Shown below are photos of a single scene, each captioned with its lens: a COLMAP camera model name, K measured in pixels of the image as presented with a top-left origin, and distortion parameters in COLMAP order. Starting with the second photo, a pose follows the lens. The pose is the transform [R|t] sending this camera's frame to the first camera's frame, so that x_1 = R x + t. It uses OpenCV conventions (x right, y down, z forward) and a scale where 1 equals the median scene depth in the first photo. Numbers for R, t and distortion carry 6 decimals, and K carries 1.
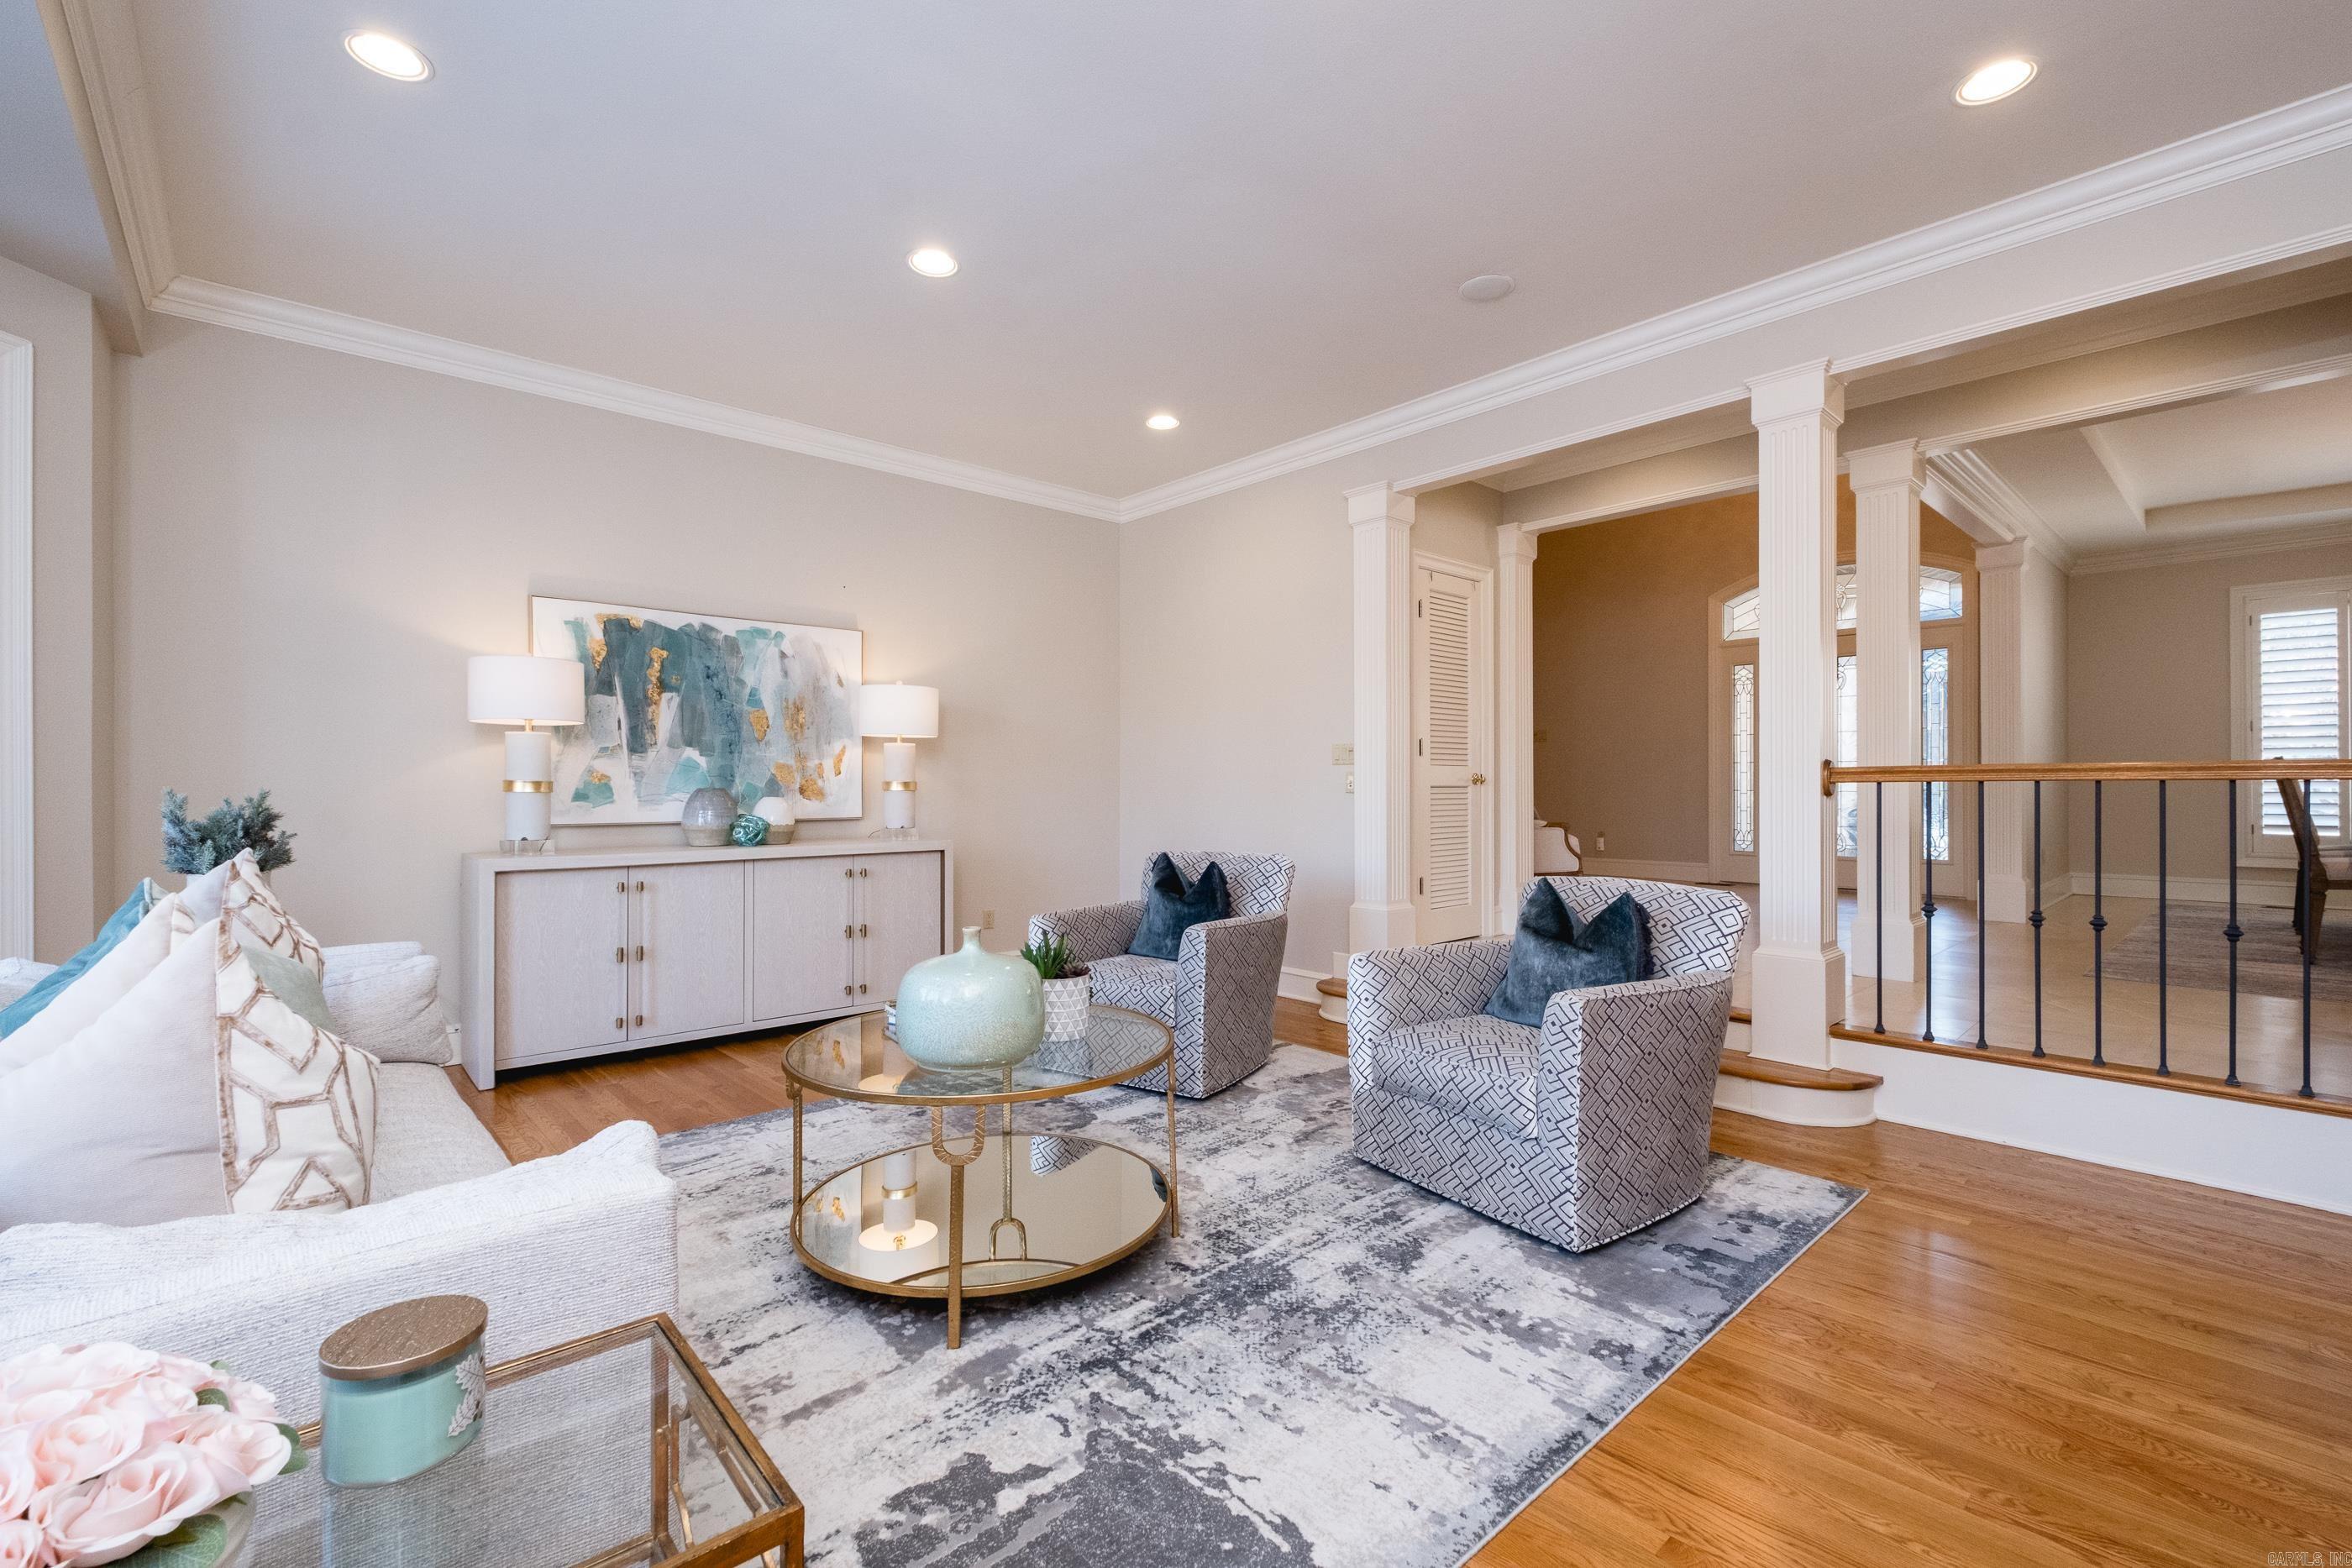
lens RADIAL K [[1040.0, 0, 1176.0], [0, 1040.0, 784.0], [0, 0, 1]] dist [0.012502, -0.008864]
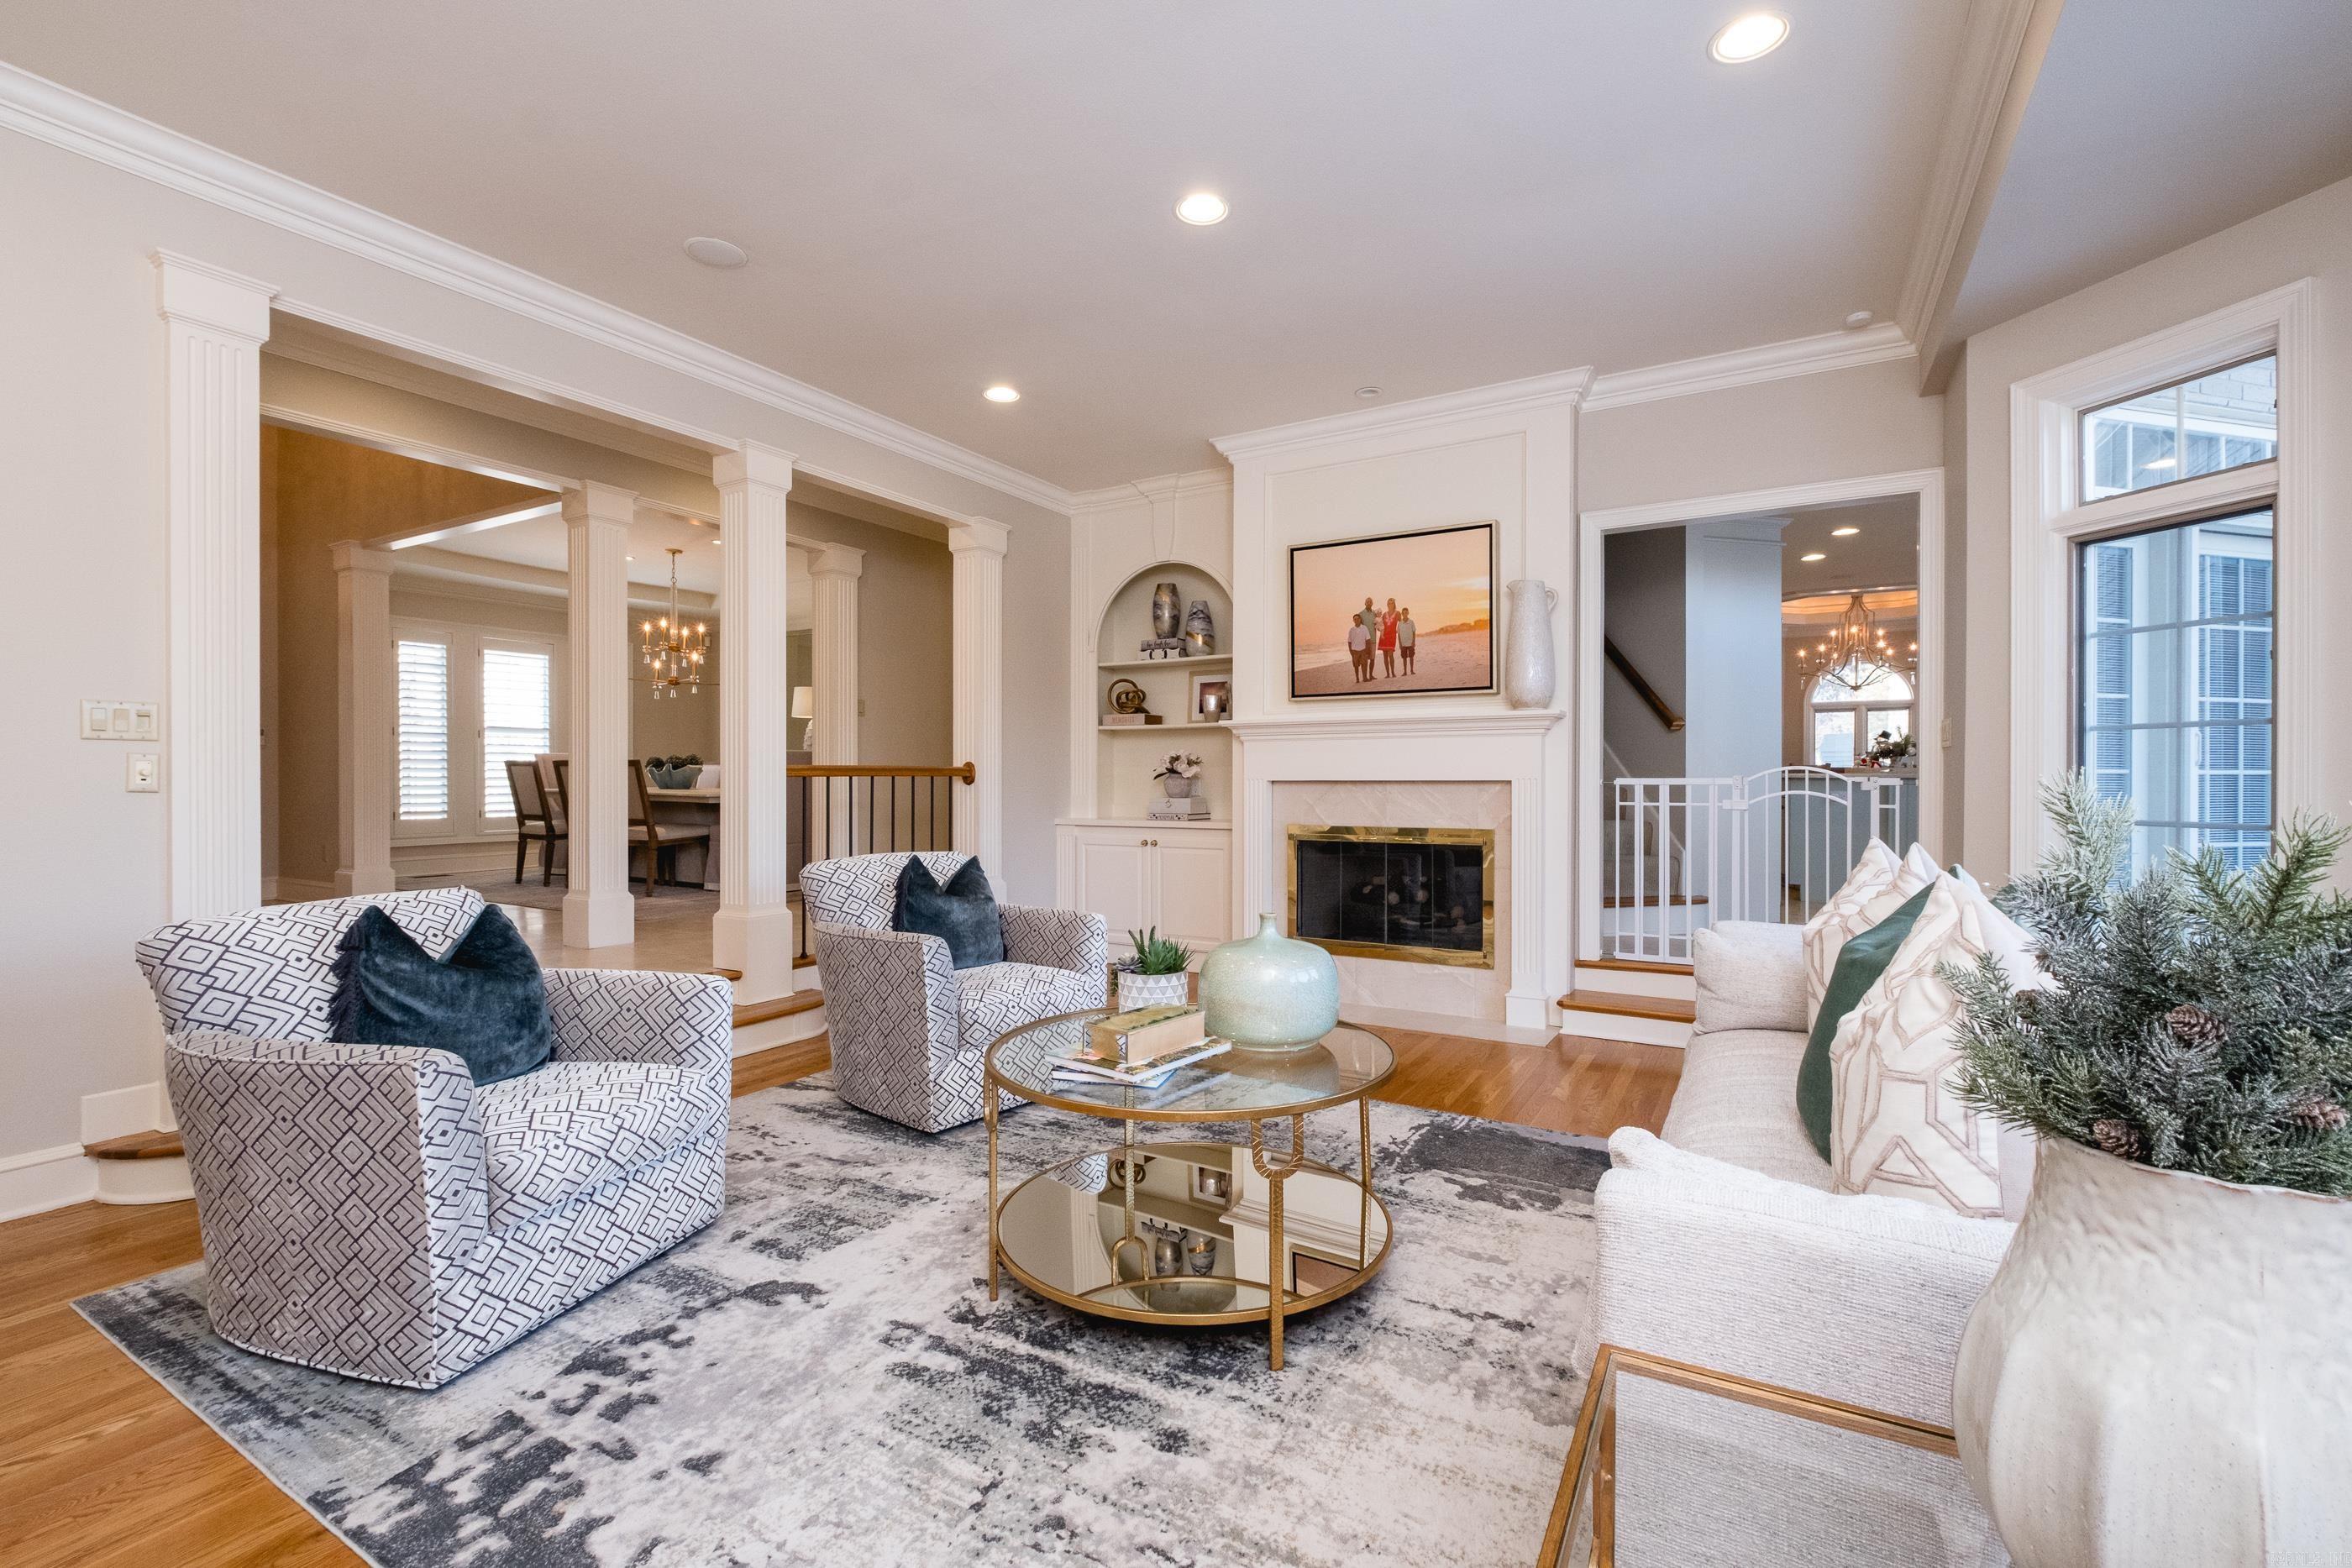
lens RADIAL K [[1040.0, 0, 1176.0], [0, 1040.0, 784.0], [0, 0, 1]] dist [0.012502, -0.008864]
pose [[-0.318947, -0.007370, 0.947744, -1.014926], [0.000518, 0.999968, 0.007951, -0.003378], [-0.947772, 0.003027, -0.318933, 1.243242]]
